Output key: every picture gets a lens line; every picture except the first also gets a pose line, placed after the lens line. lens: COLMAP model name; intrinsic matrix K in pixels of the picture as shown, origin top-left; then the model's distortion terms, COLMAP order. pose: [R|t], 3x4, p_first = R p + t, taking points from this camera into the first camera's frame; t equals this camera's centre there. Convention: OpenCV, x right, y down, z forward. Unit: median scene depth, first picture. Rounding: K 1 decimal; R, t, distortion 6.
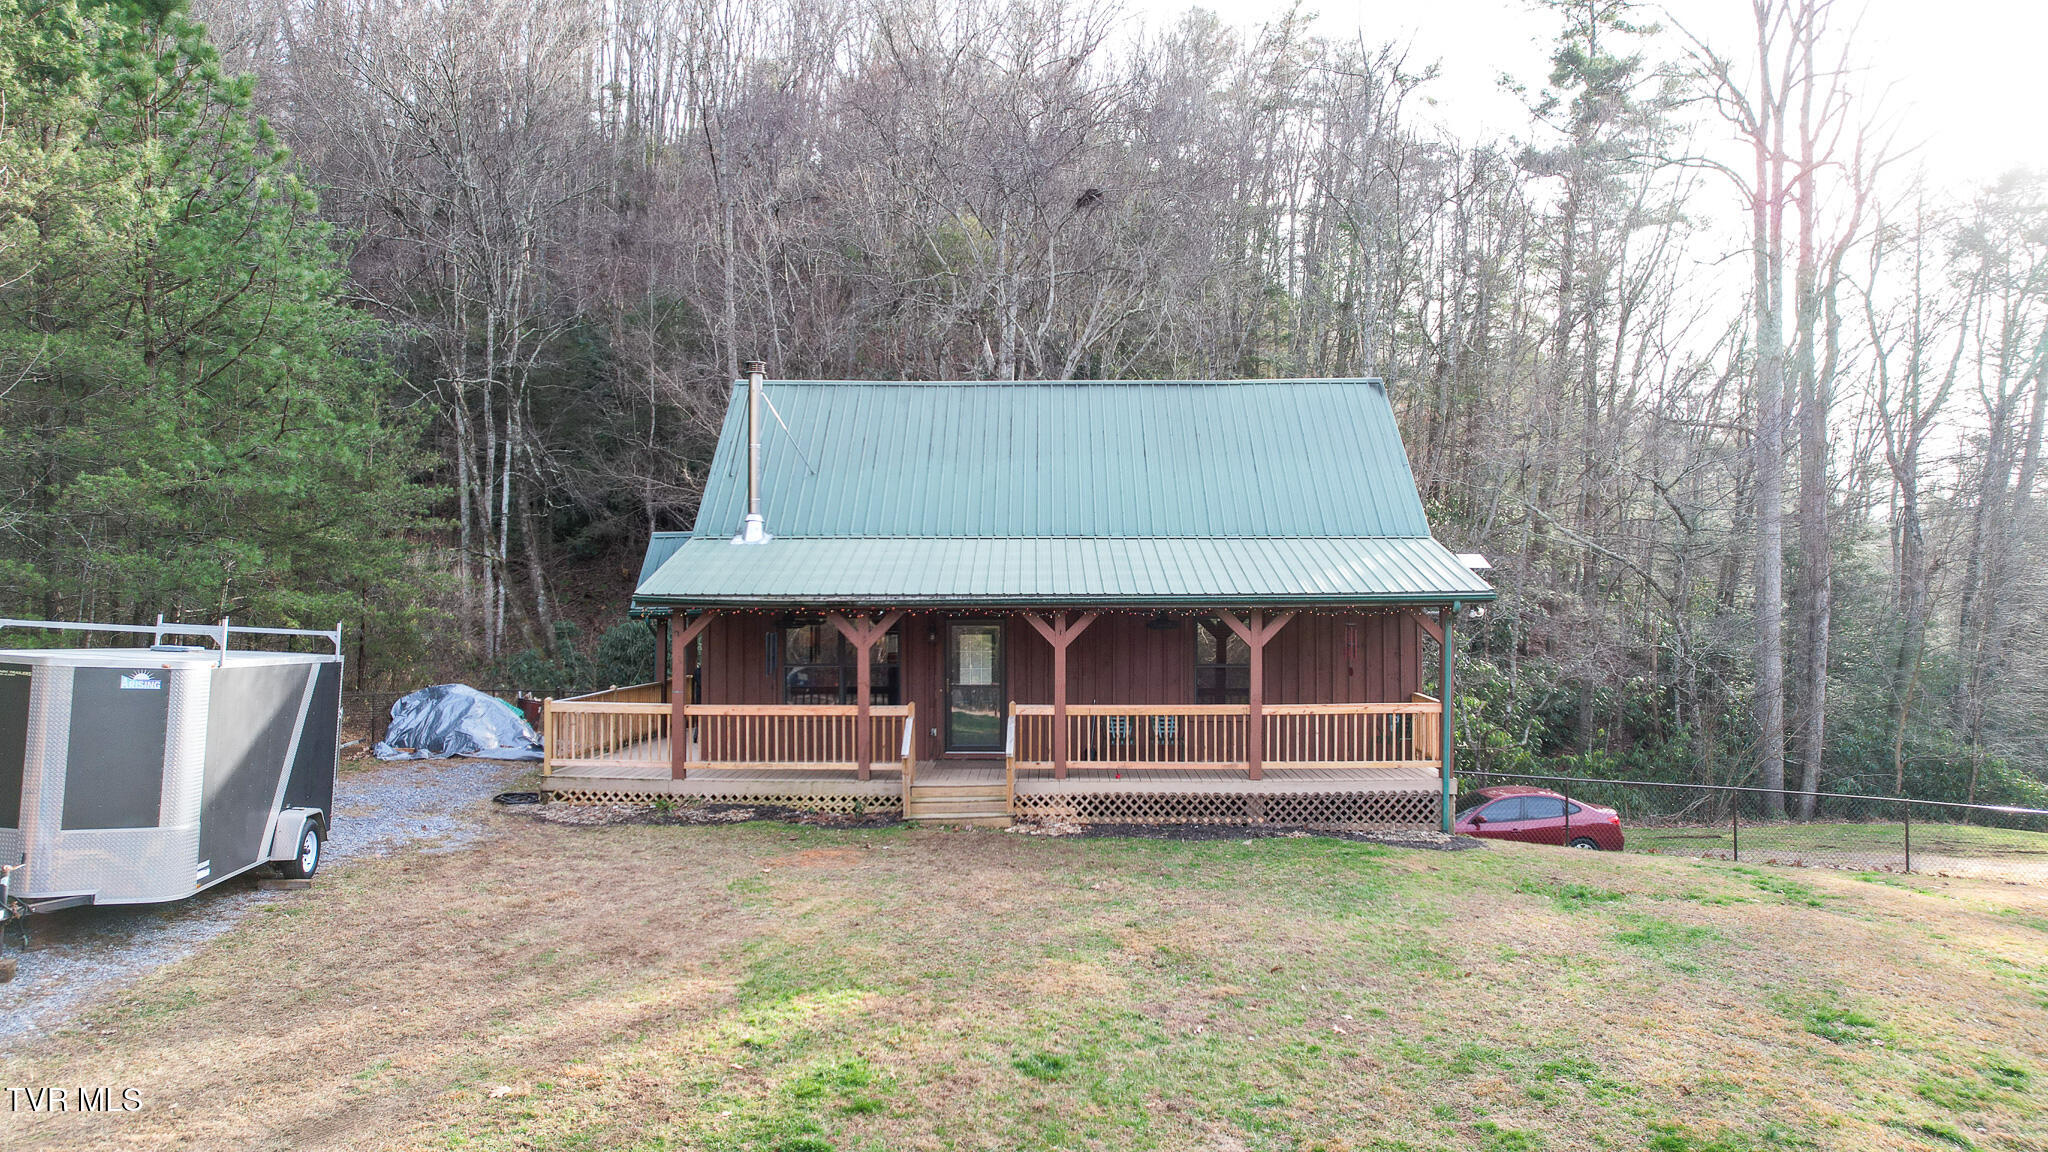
lens RADIAL K [[1313.1, 0, 1018.2], [0, 1313.1, 582.6], [0, 0, 1]] dist [-0.037526, 0.021615]
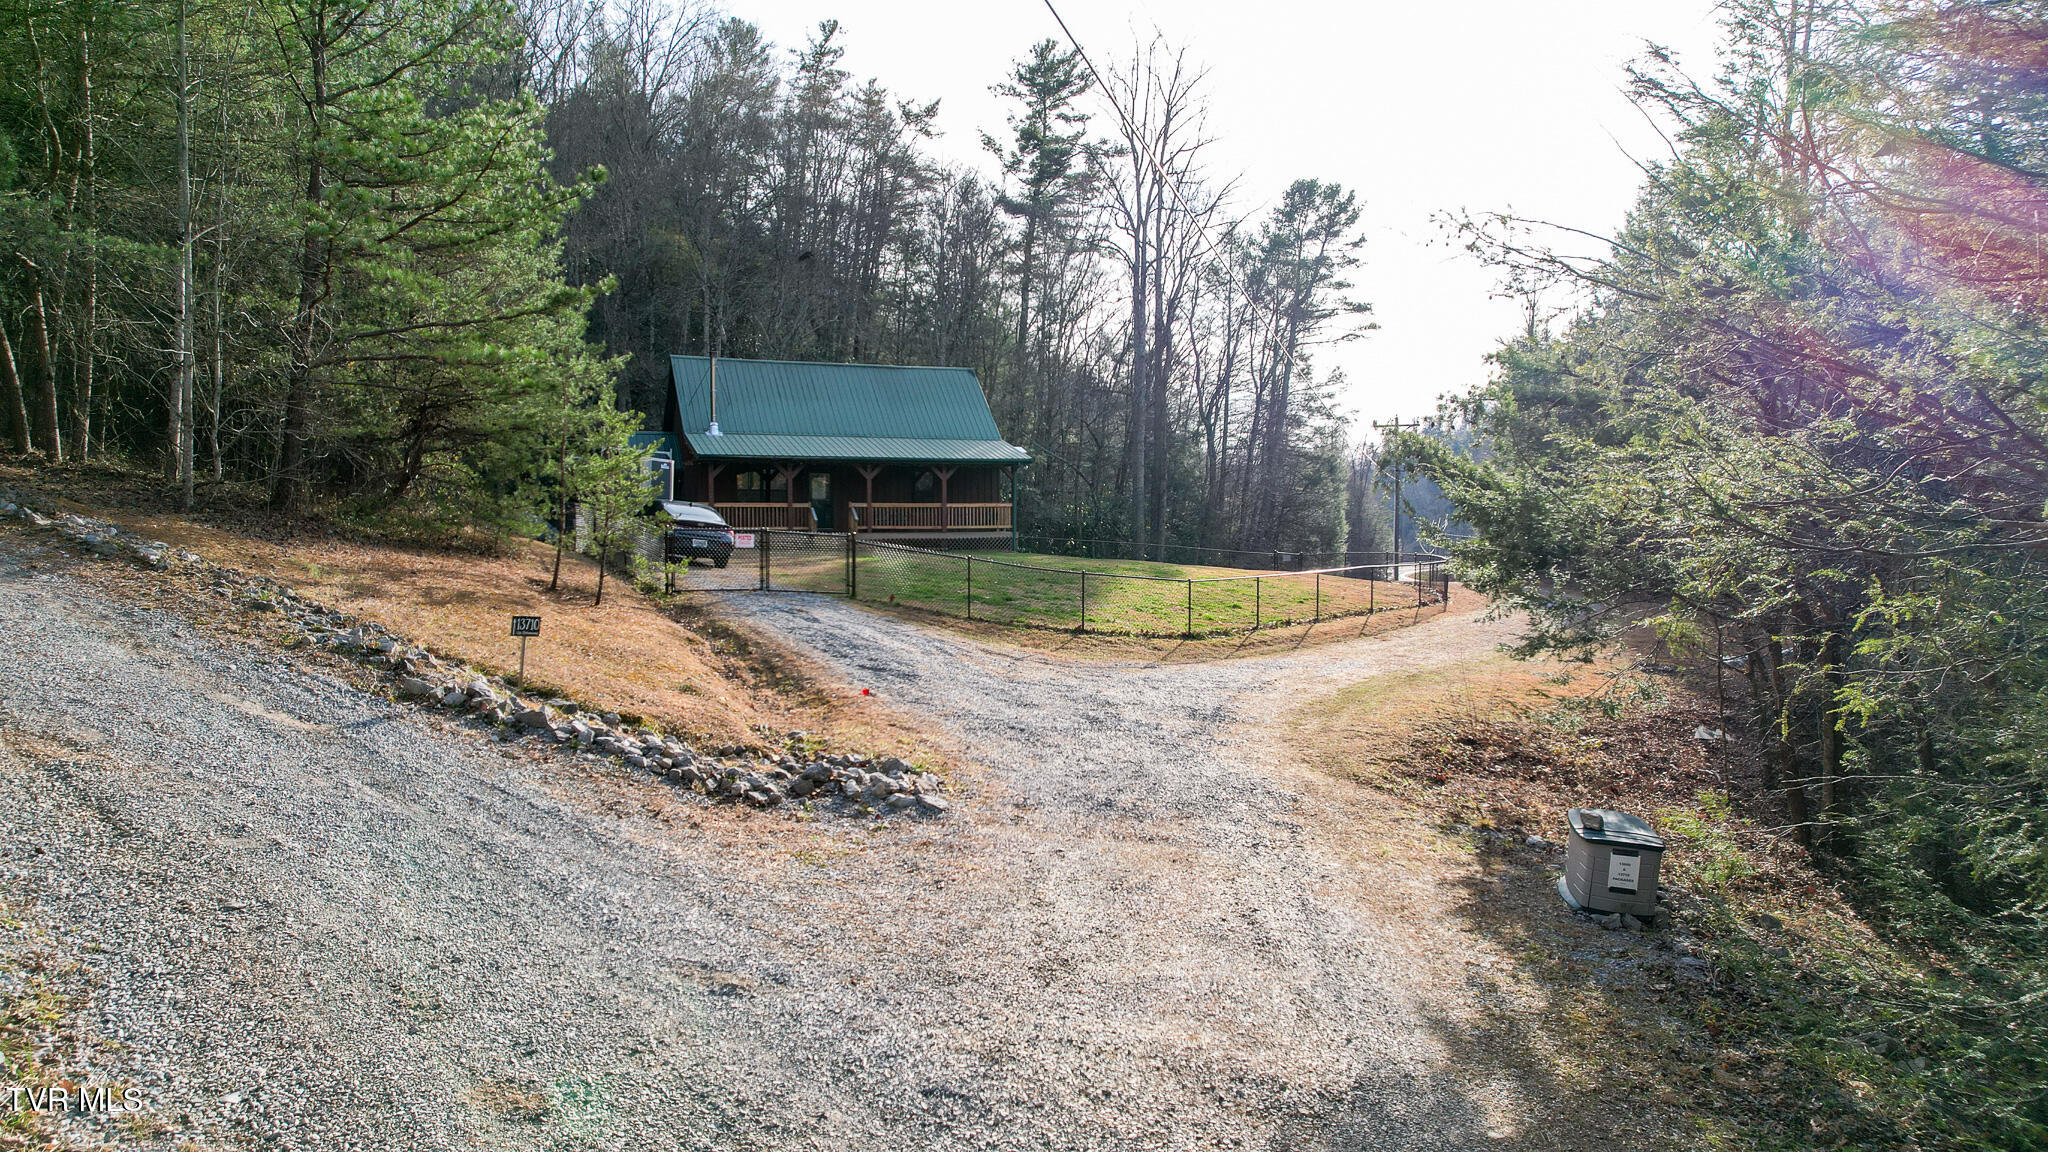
lens RADIAL K [[1313.1, 0, 1012.8], [0, 1313.1, 583.6], [0, 0, 1]] dist [-0.037526, 0.021615]
pose [[0.917344, -0.021155, 0.397532, -0.673152], [0.000513, 0.998649, 0.051960, 0.111241], [-0.398094, -0.047462, 0.916116, -1.306322]]
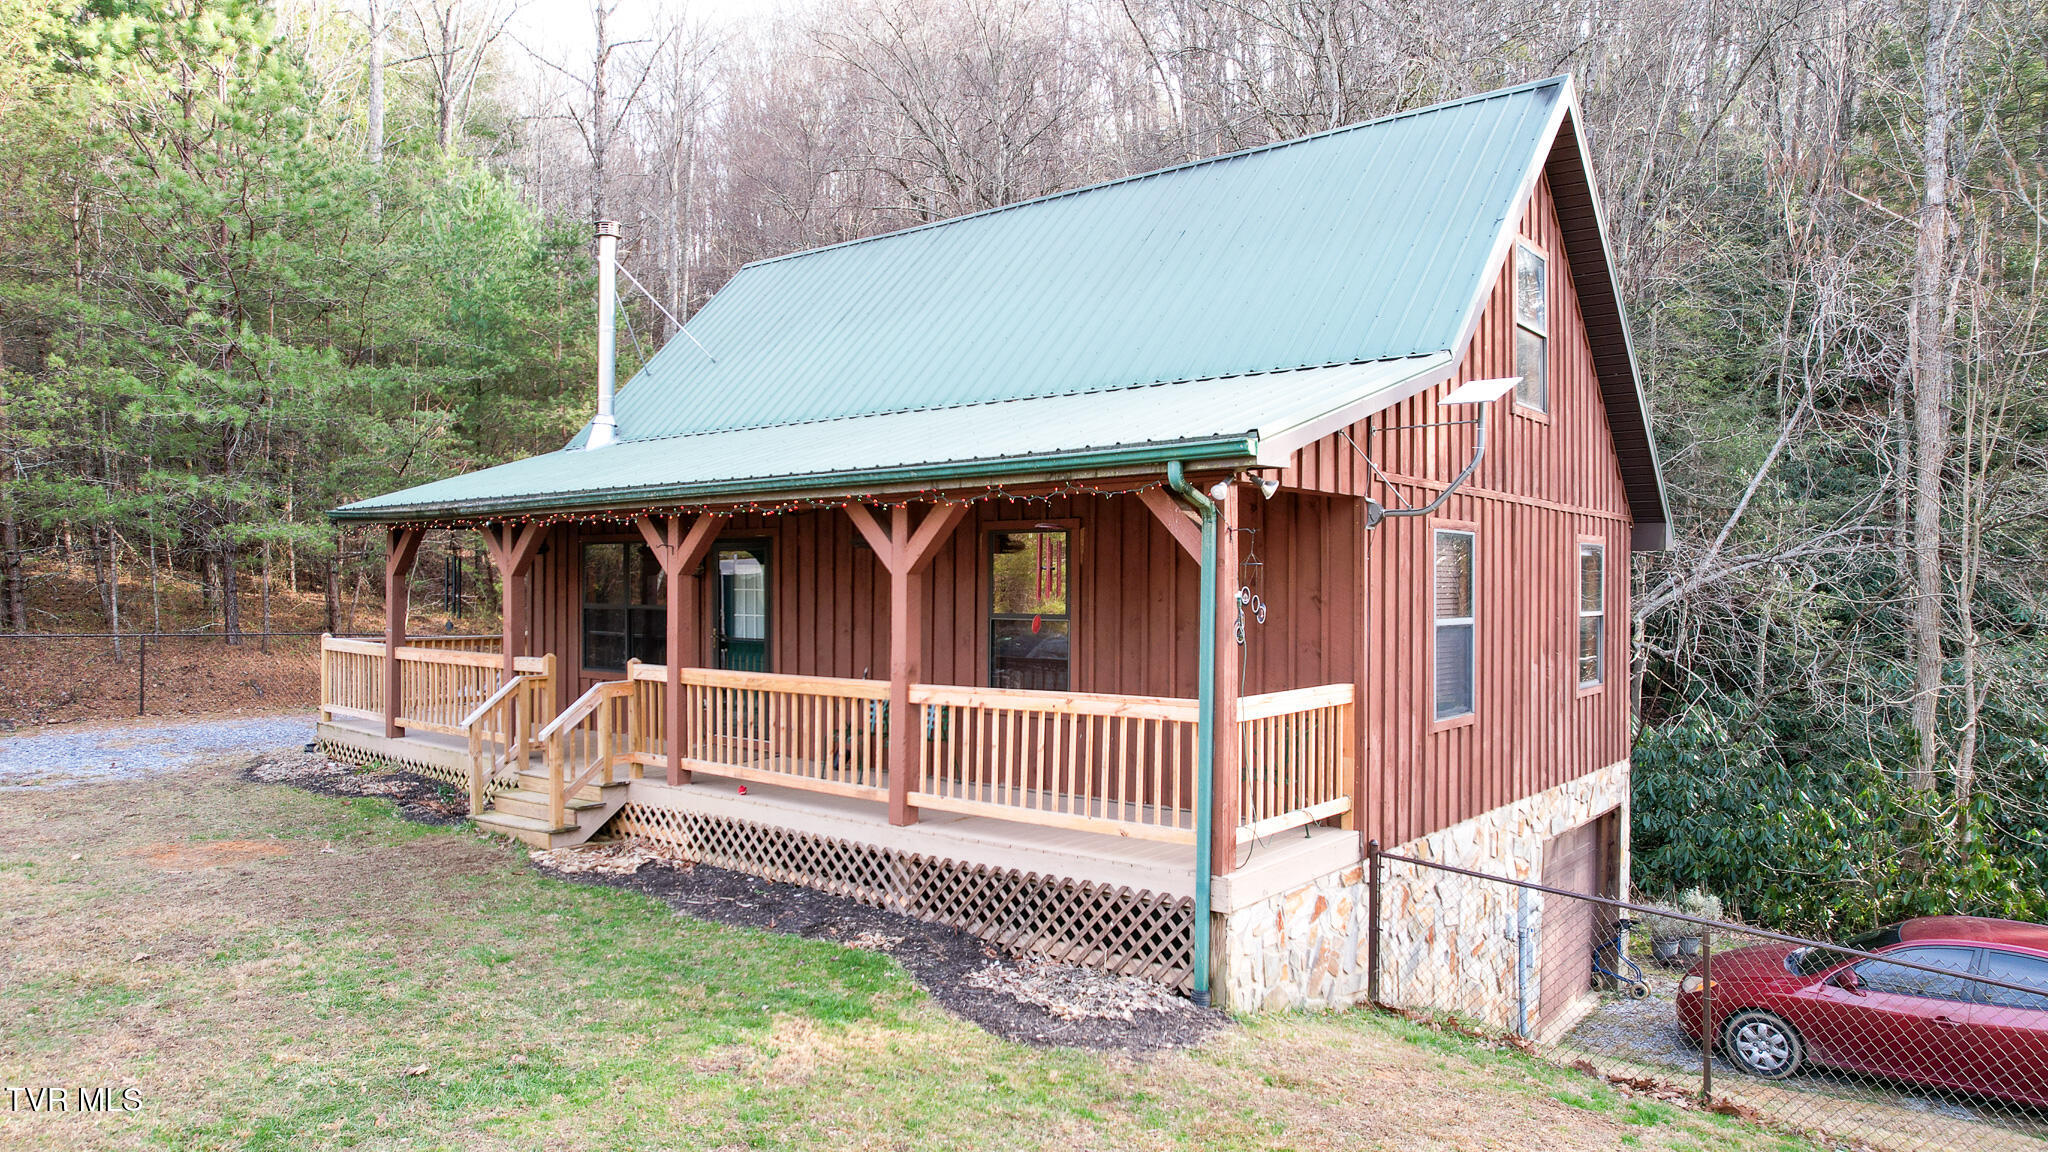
lens RADIAL K [[1313.1, 0, 1025.6], [0, 1313.1, 566.4], [0, 0, 1]] dist [-0.037526, 0.021615]
pose [[0.781796, -0.005296, -0.623512, 0.529579], [0.002898, 0.999984, -0.004860, 0.047347], [0.623527, 0.001993, 0.781799, 0.594525]]
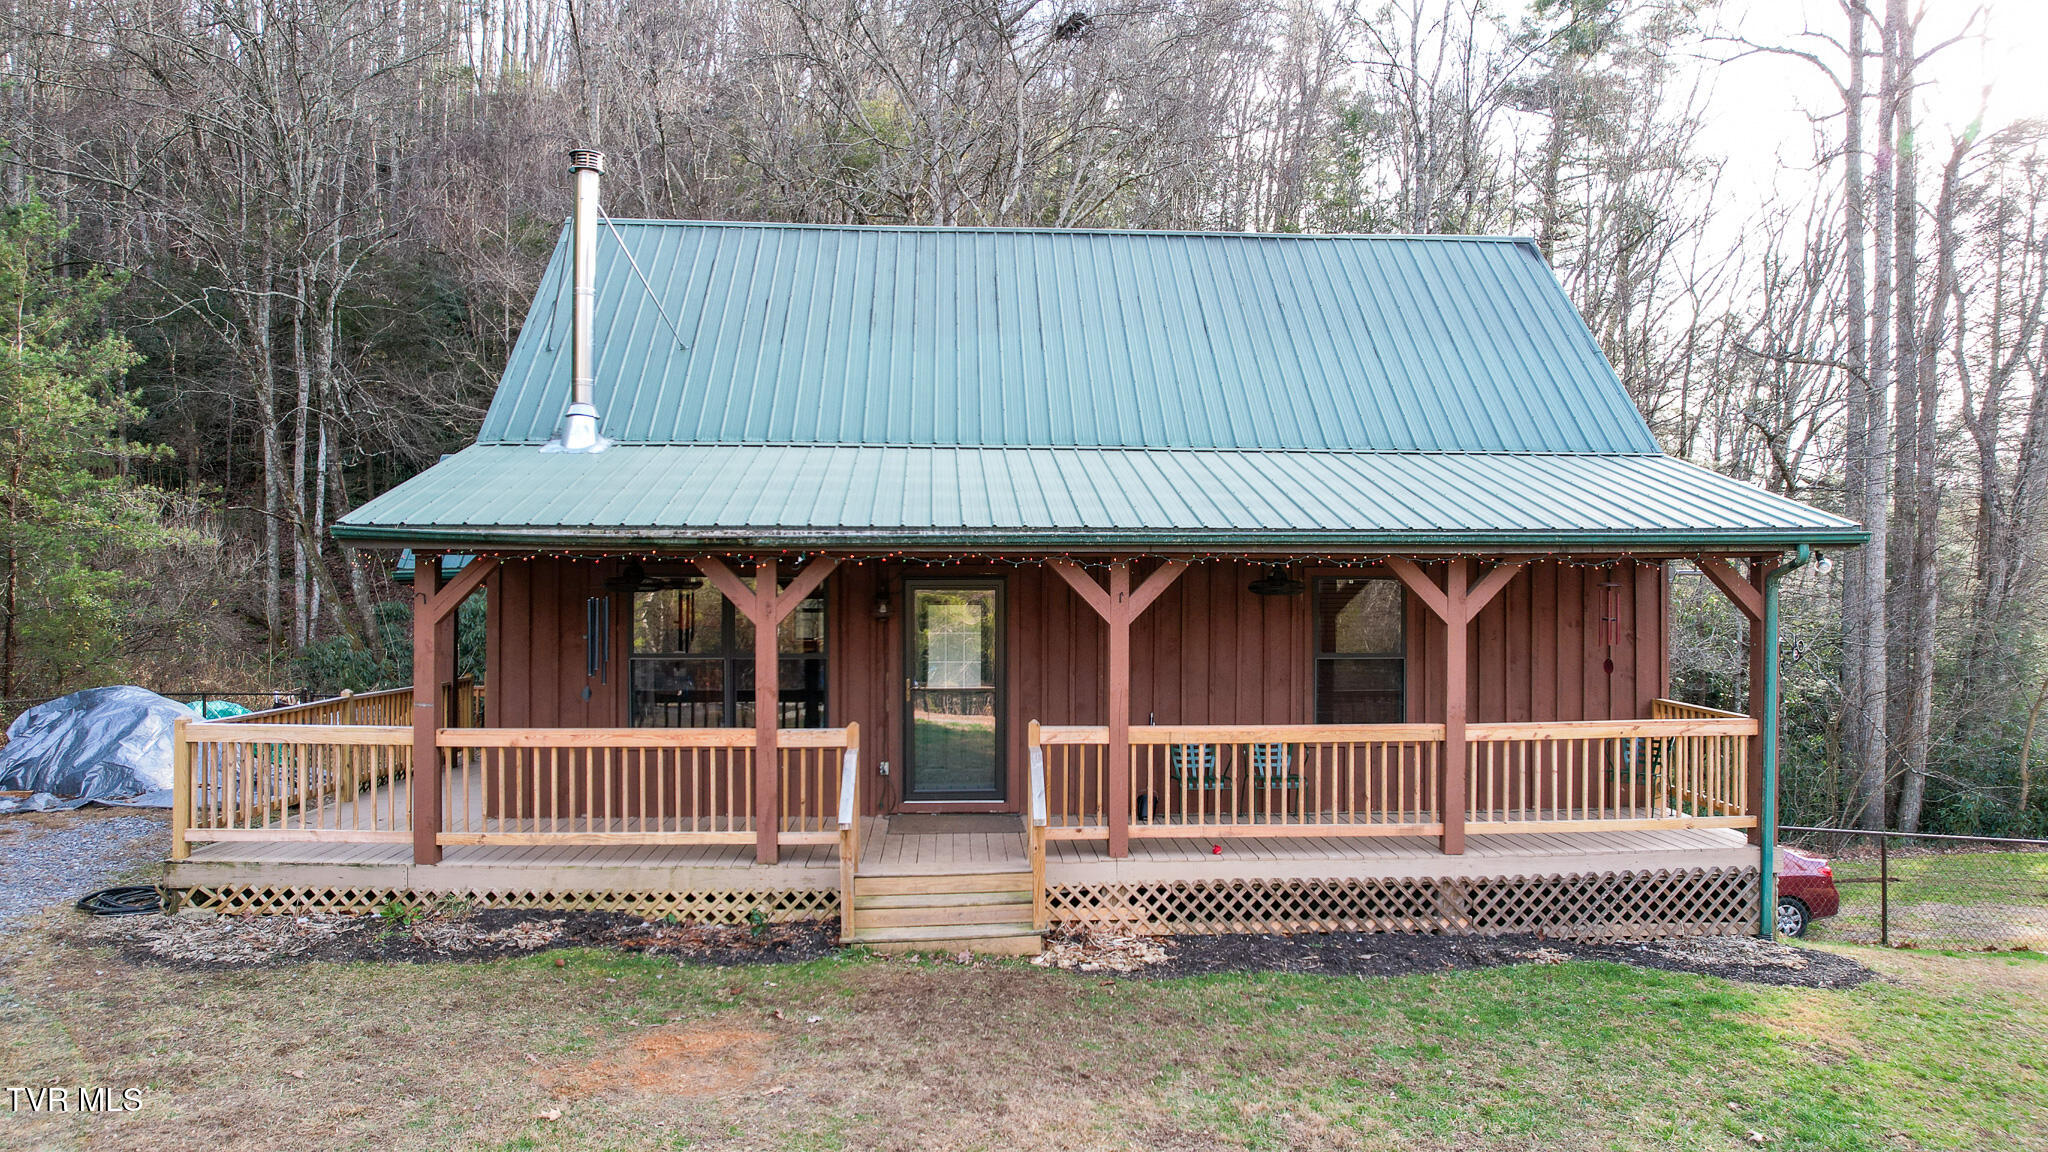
lens RADIAL K [[1313.1, 0, 1017.1], [0, 1313.1, 585.0], [0, 0, 1]] dist [-0.037526, 0.021615]
pose [[0.997132, 0.002927, 0.075623, -0.052427], [-0.003599, 0.999955, 0.008752, 0.026746], [-0.075594, -0.008999, 0.997098, 0.424637]]
